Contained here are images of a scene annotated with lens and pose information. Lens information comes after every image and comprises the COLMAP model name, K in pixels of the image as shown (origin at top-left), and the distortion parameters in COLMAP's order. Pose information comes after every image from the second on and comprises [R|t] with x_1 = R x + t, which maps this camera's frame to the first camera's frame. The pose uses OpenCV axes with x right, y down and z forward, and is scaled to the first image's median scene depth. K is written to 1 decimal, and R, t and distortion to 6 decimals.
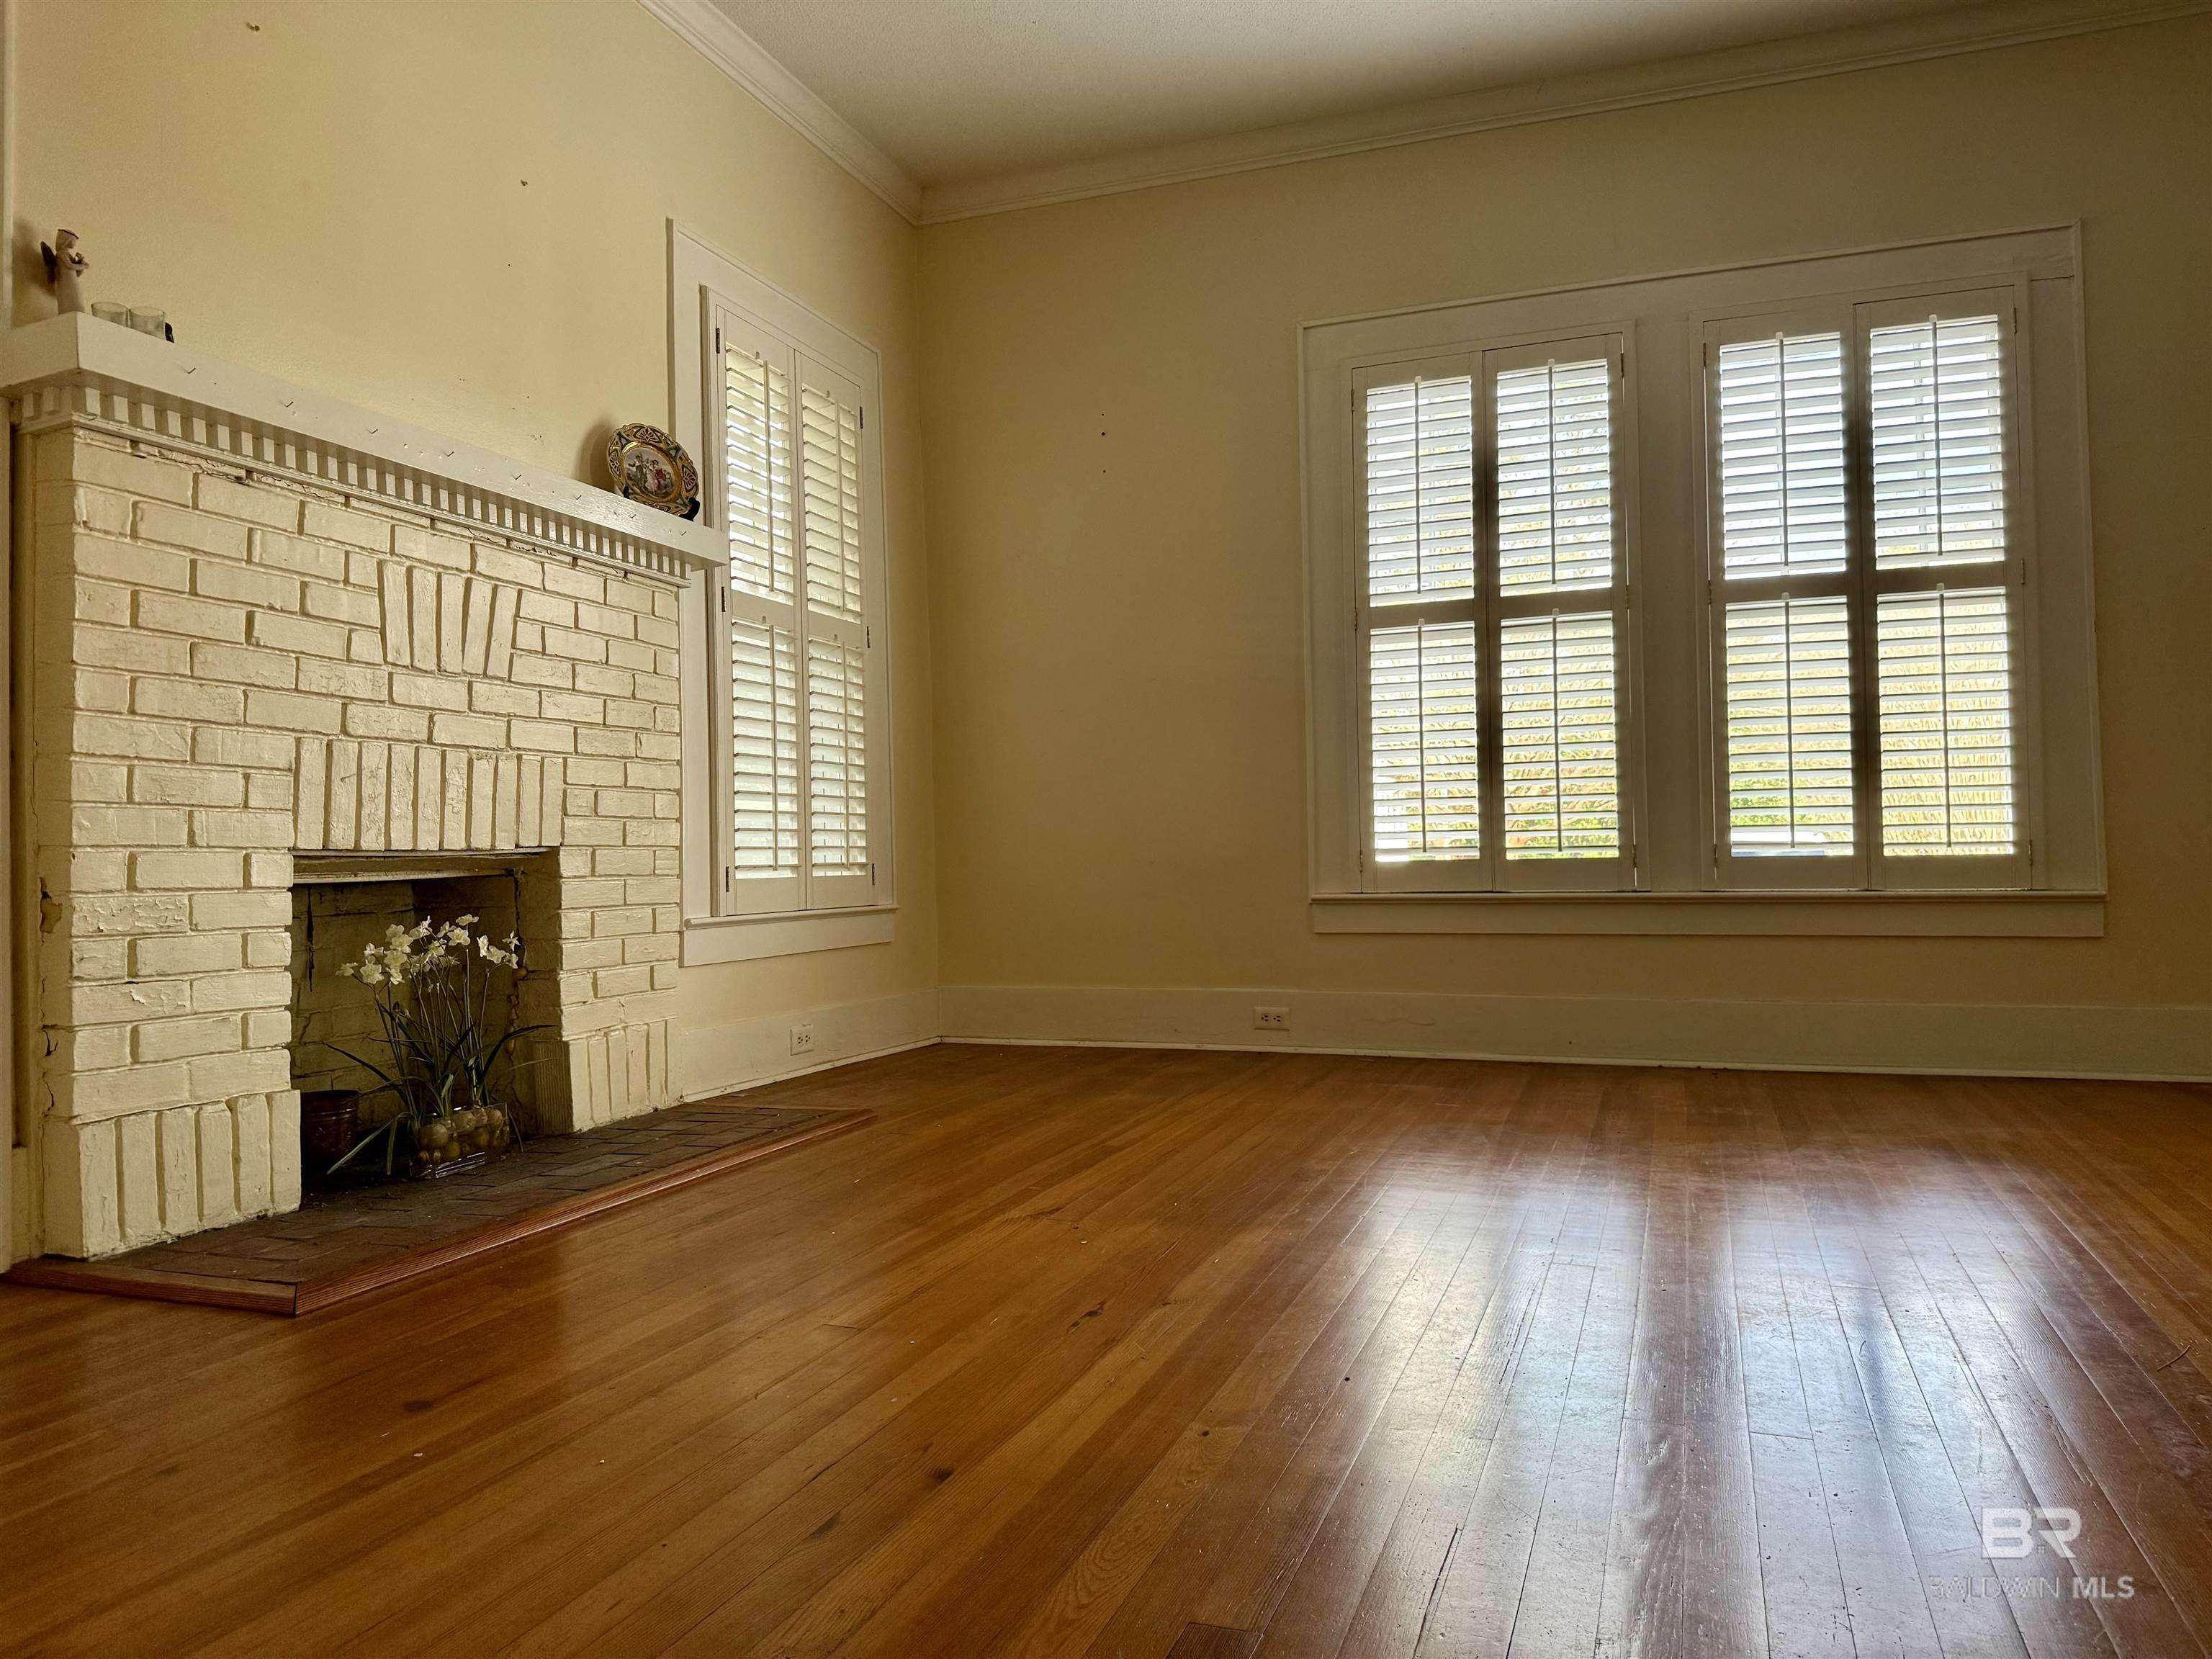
lens RADIAL K [[1567.9, 0, 1136.4], [0, 1567.9, 830.4], [0, 0, 1]] dist [0.056273, -0.059590]
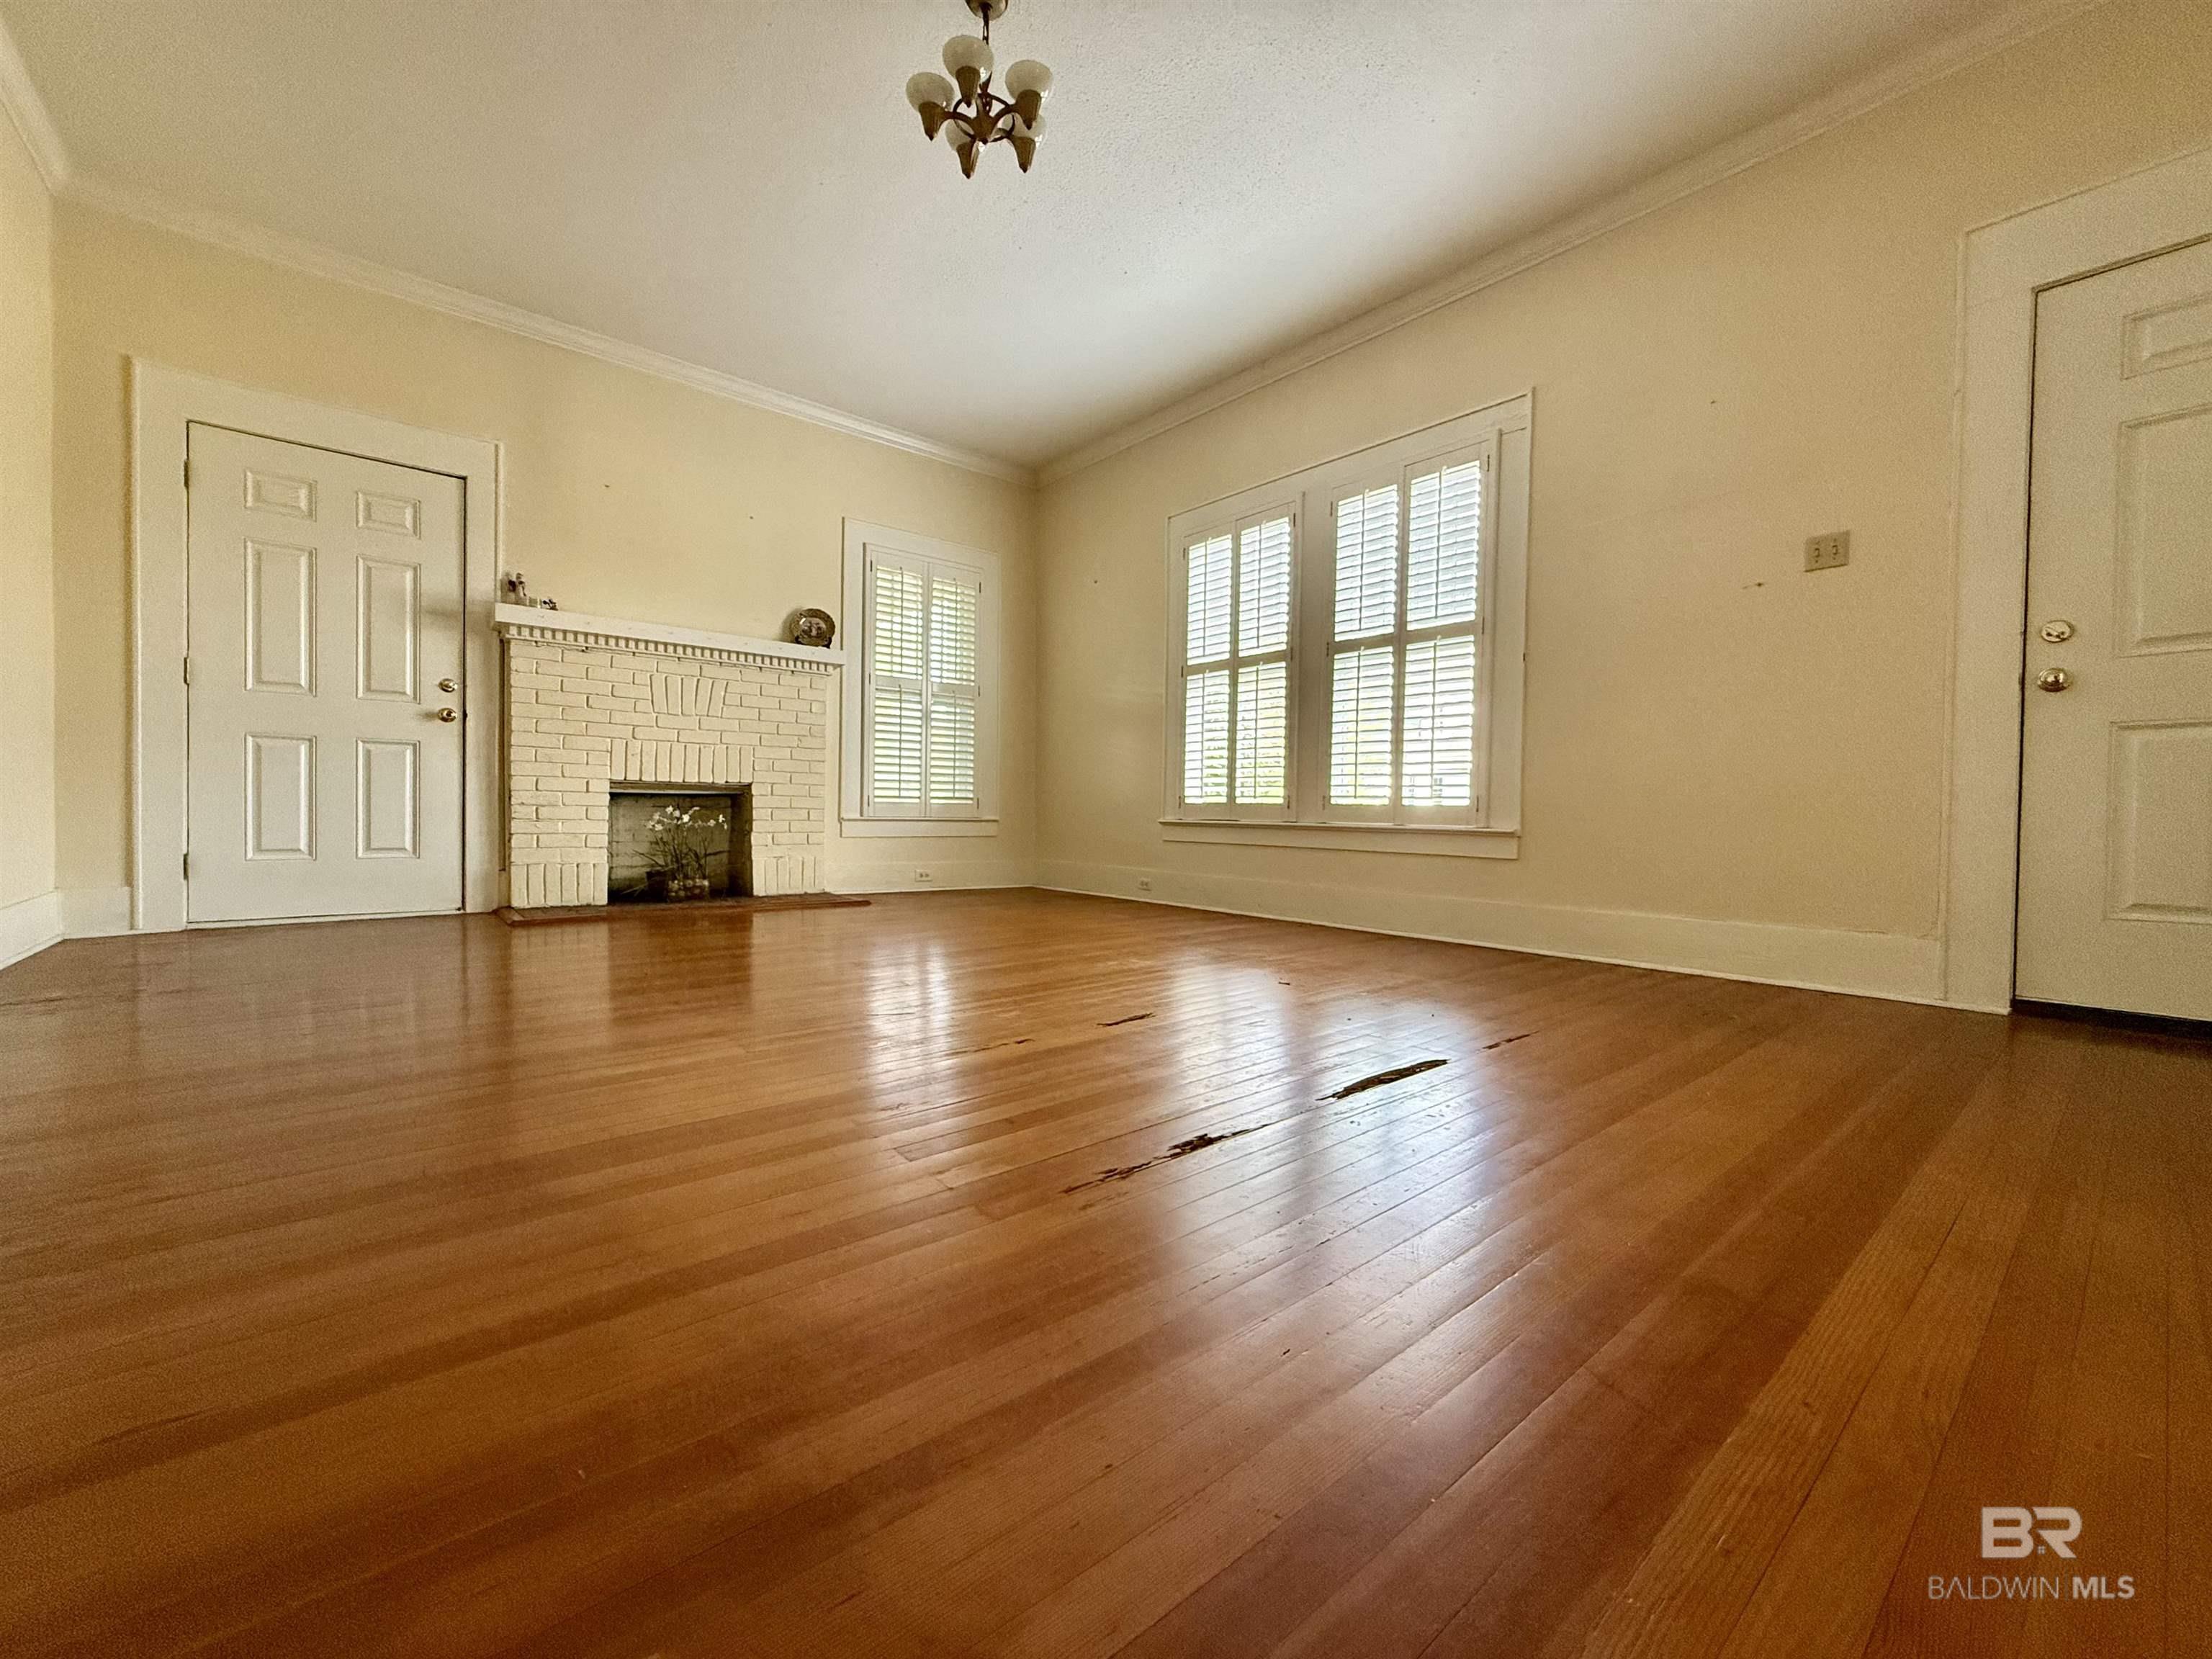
lens RADIAL K [[897.4, 0, 1109.4], [0, 897.4, 826.7], [0, 0, 1]] dist [-0.000160, -0.000336]
pose [[0.860411, 0.039410, -0.508074, 0.680472], [-0.022137, 0.998954, 0.039999, 0.008013], [0.509120, -0.023168, 0.860384, 0.045504]]
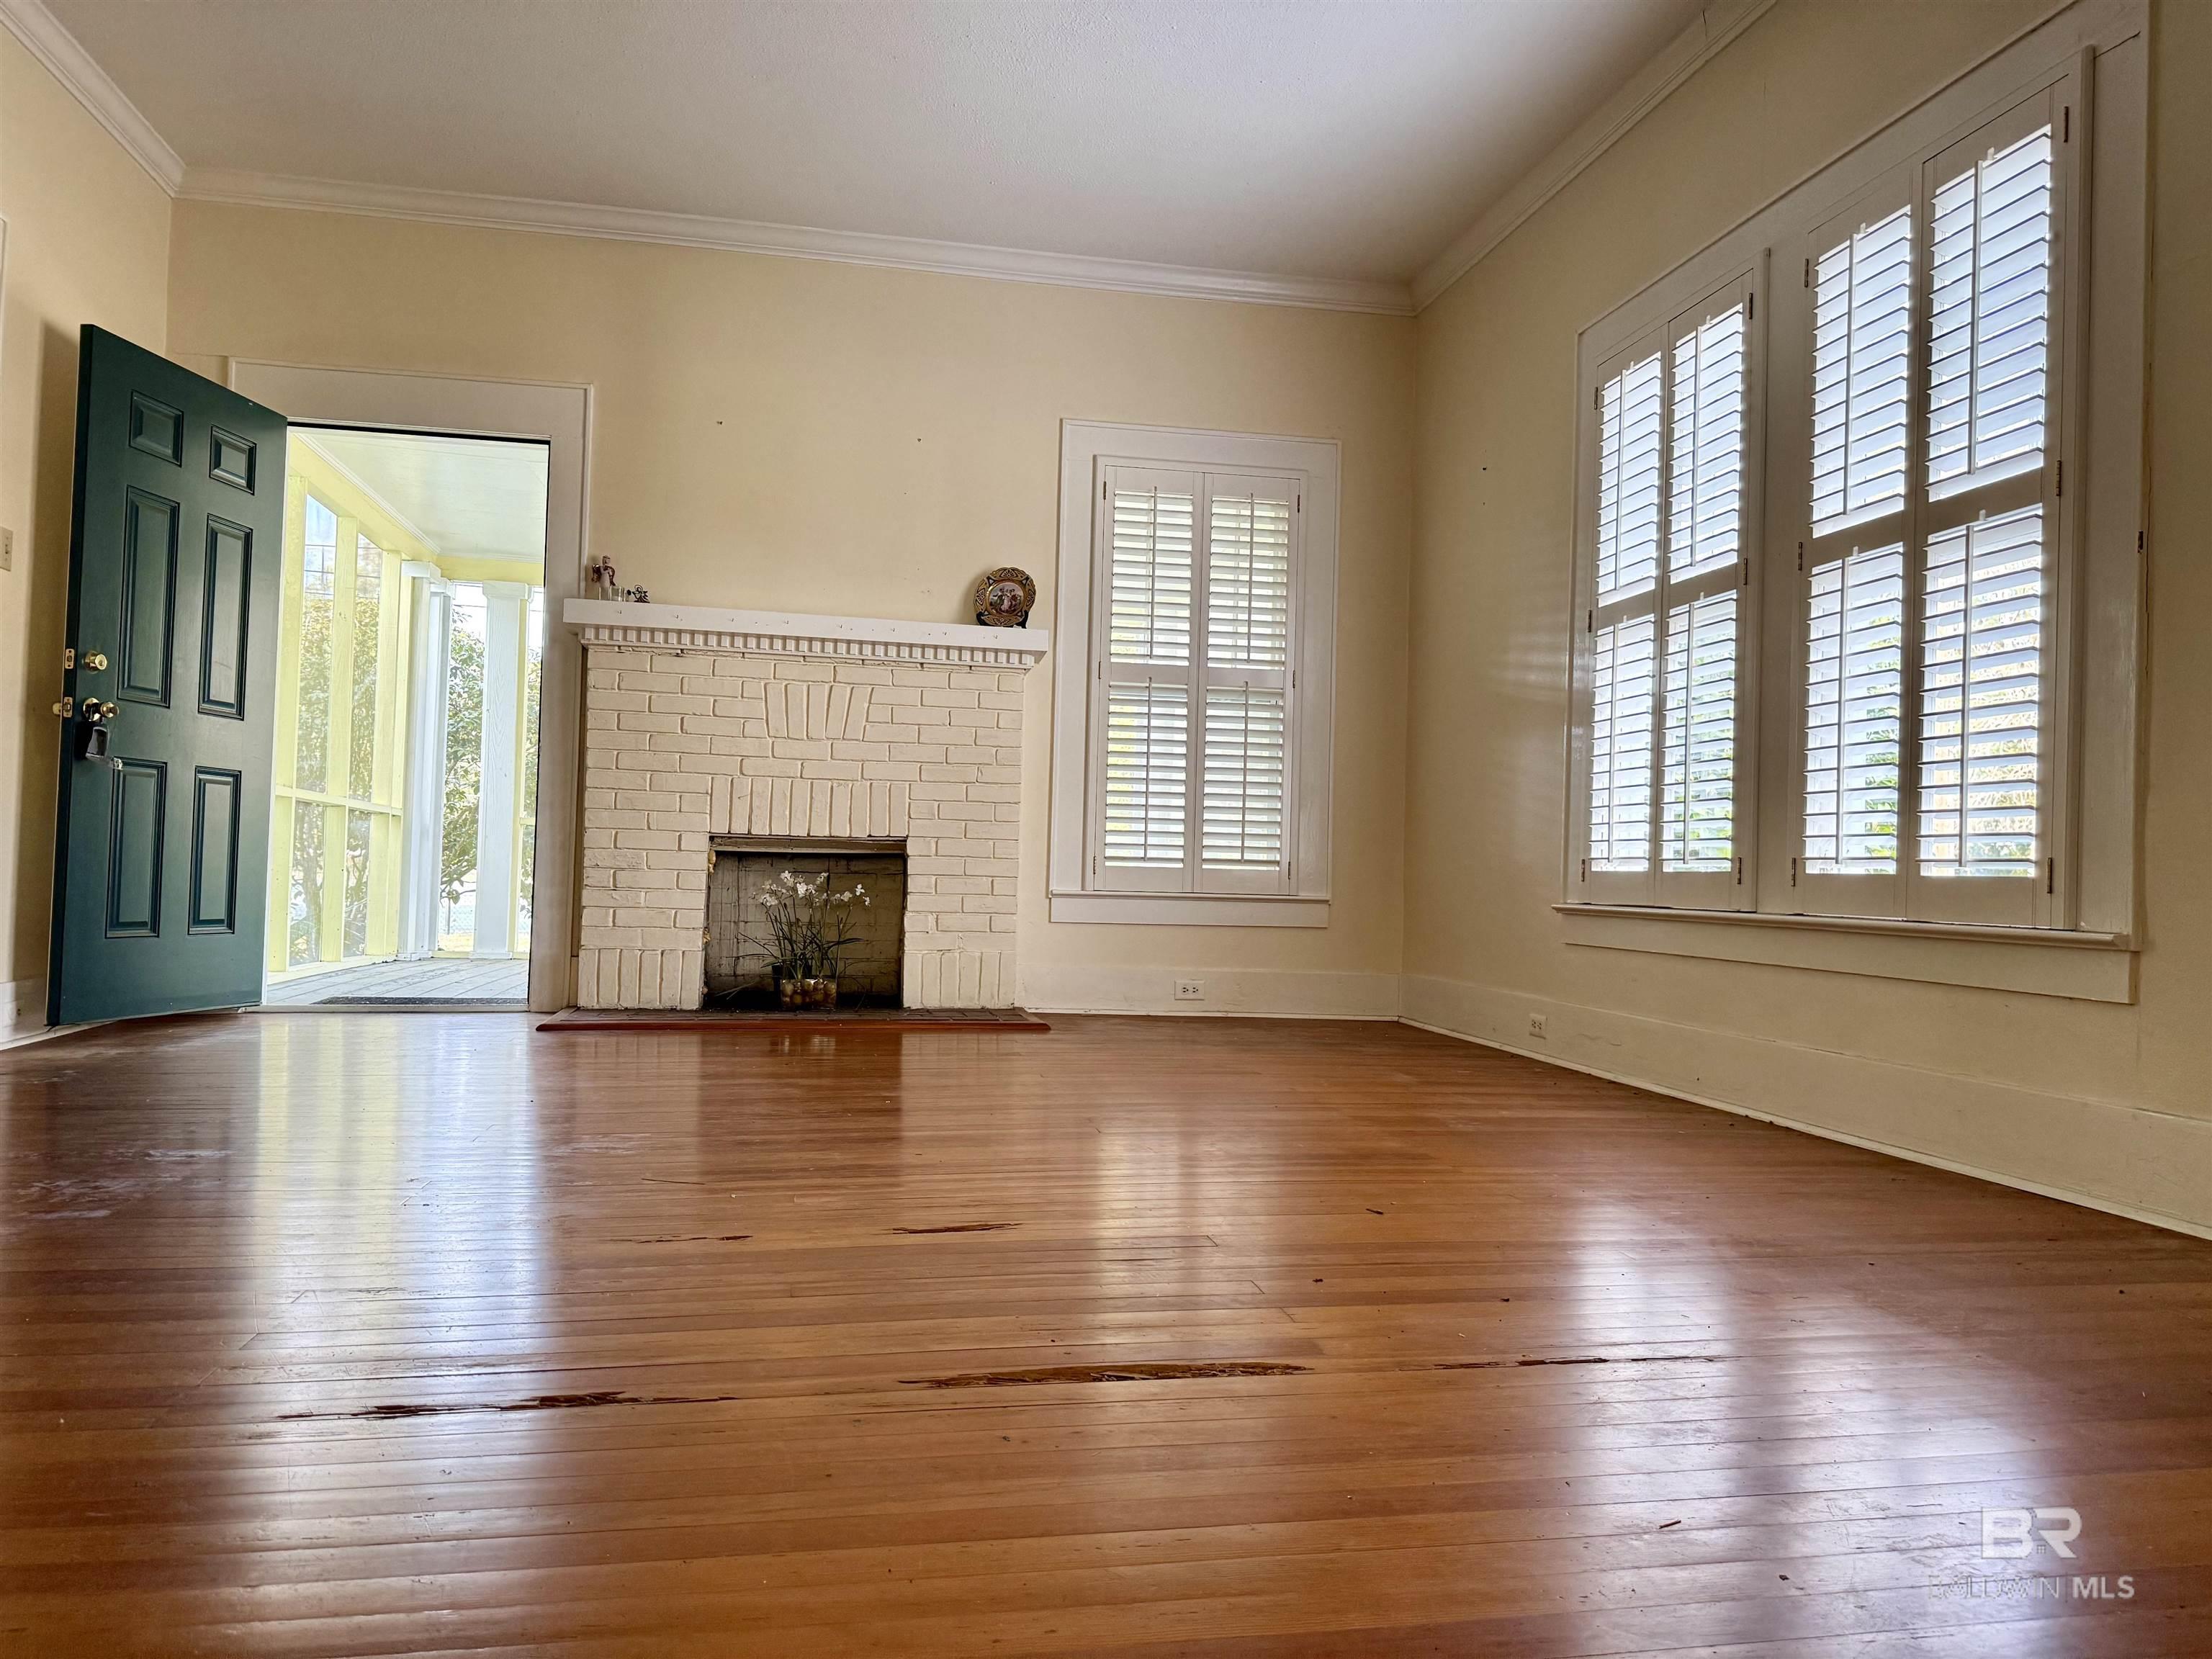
lens RADIAL K [[1567.9, 0, 1097.0], [0, 1567.9, 828.6], [0, 0, 1]] dist [0.056273, -0.059590]
pose [[0.501423, 0.005369, -0.865186, 0.930541], [-0.020235, 0.999780, -0.005523, 0.005197], [0.864966, 0.020277, 0.501422, 0.272649]]
